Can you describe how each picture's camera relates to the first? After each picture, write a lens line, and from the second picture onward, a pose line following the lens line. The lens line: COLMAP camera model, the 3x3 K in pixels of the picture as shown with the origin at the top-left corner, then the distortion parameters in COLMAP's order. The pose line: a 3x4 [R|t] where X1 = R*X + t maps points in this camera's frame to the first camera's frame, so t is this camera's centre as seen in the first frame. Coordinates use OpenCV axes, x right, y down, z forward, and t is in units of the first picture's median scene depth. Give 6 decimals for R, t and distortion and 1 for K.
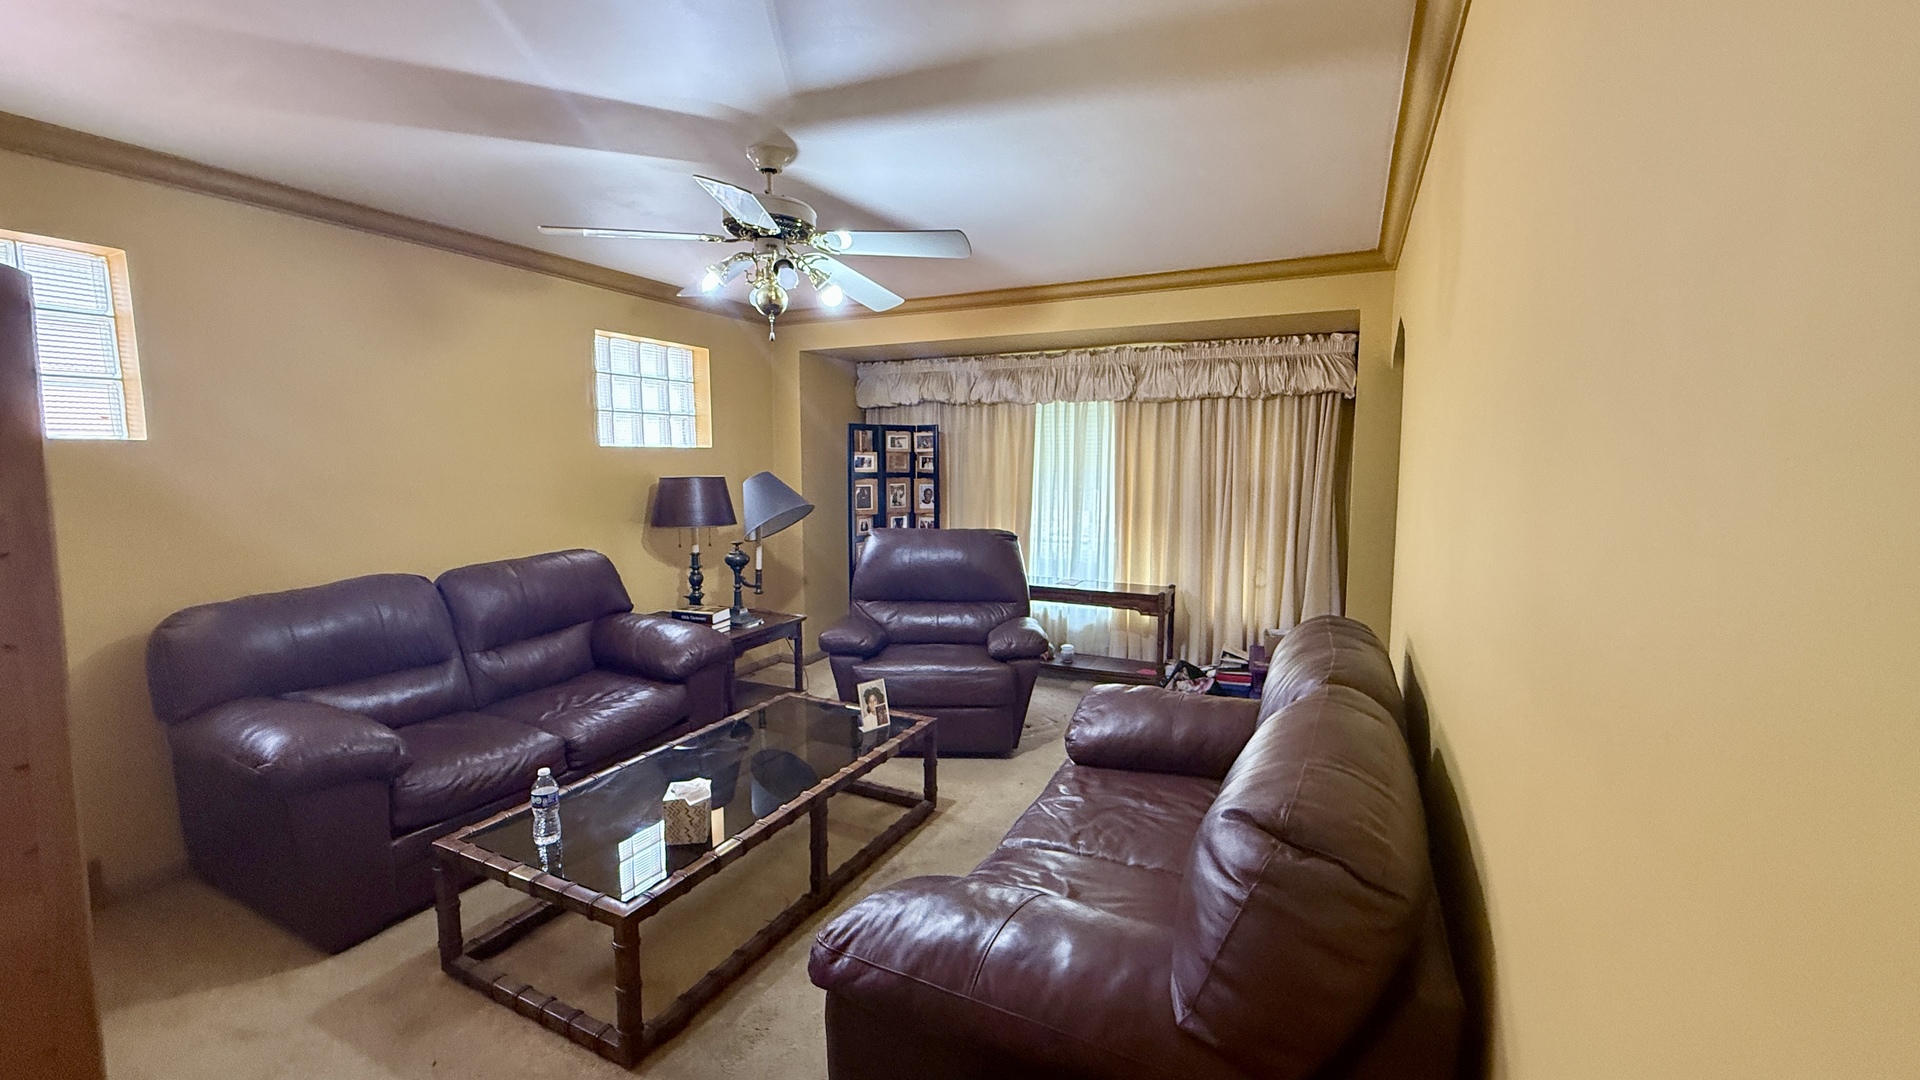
lens RADIAL K [[767.4, 0, 962.0], [0, 767.4, 535.5], [0, 0, 1]] dist [0.003381, 0.001404]
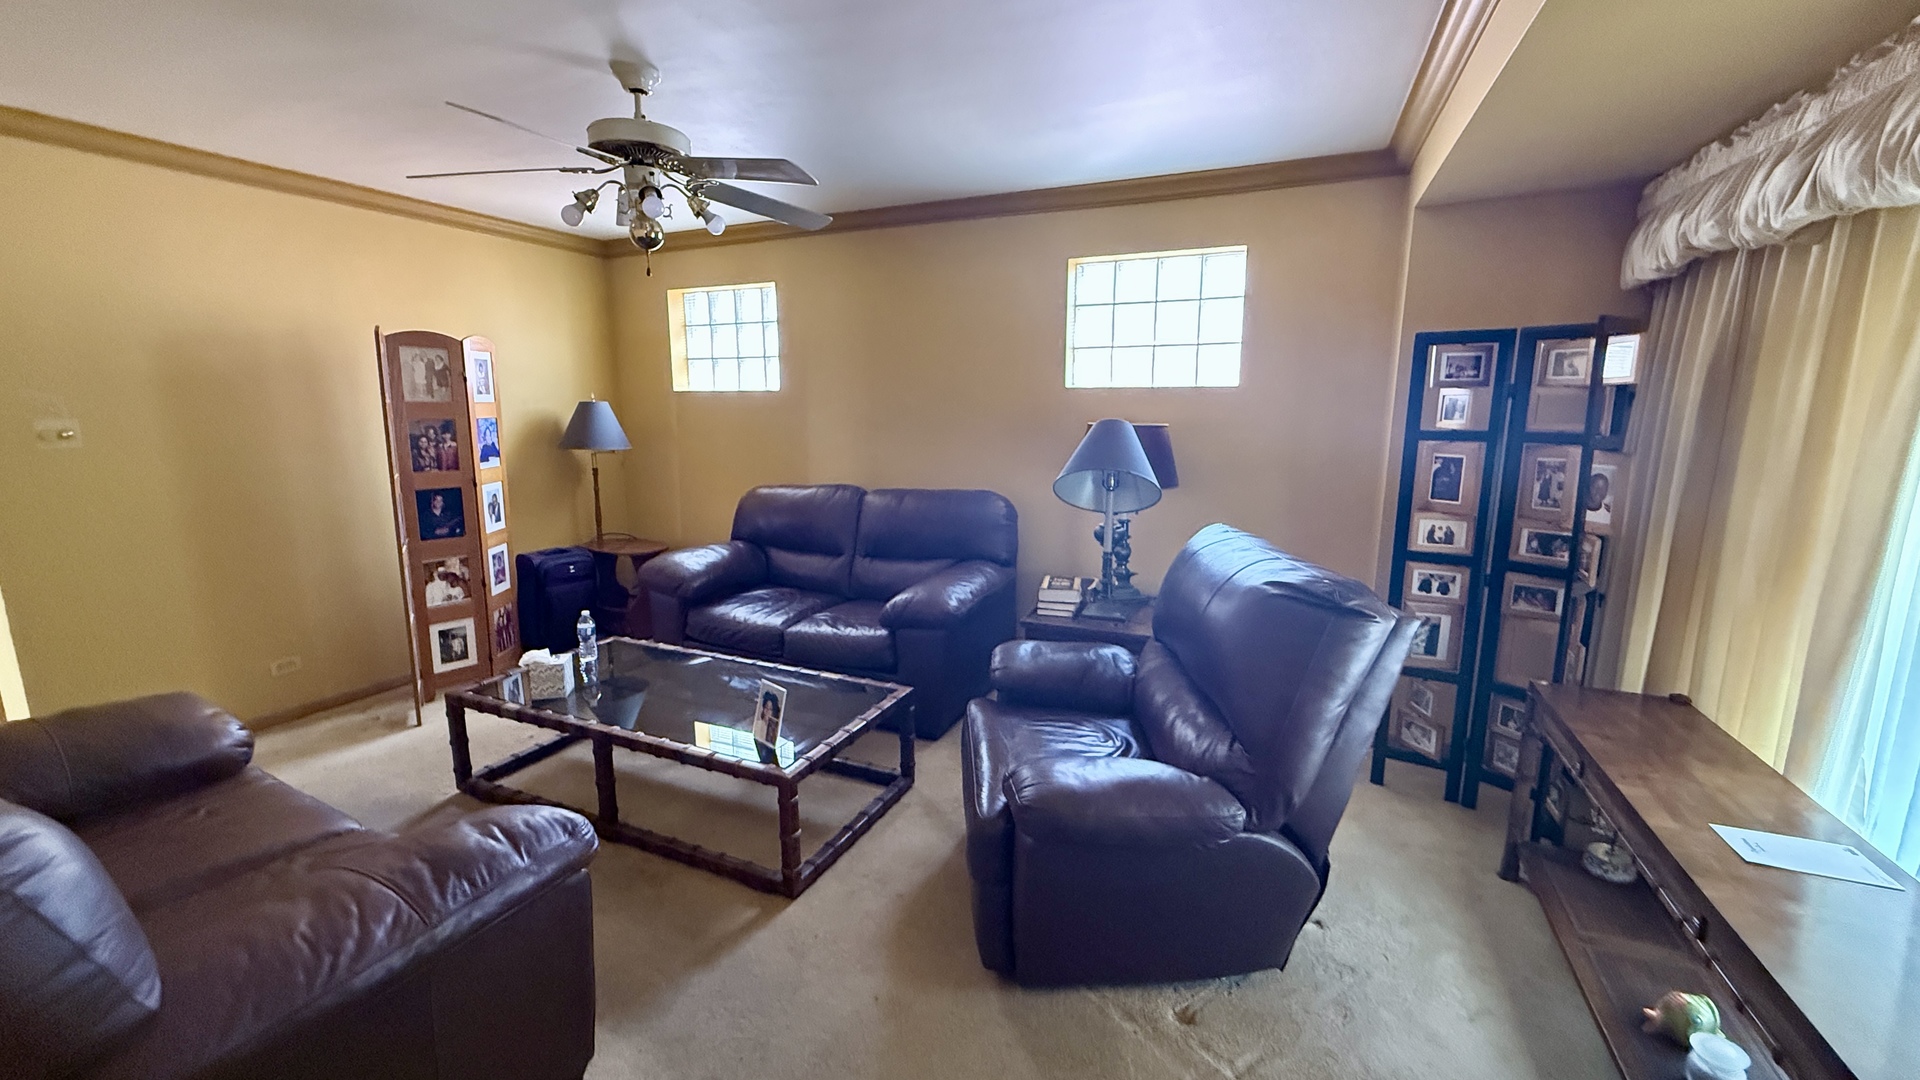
lens RADIAL K [[767.4, 0, 954.6], [0, 767.4, 542.1], [0, 0, 1]] dist [0.003381, 0.001404]
pose [[0.034598, 0.180082, -0.983043, 0.454509], [-0.101601, 0.979169, 0.175796, -0.079725], [0.994223, 0.093796, 0.052173, 0.802986]]
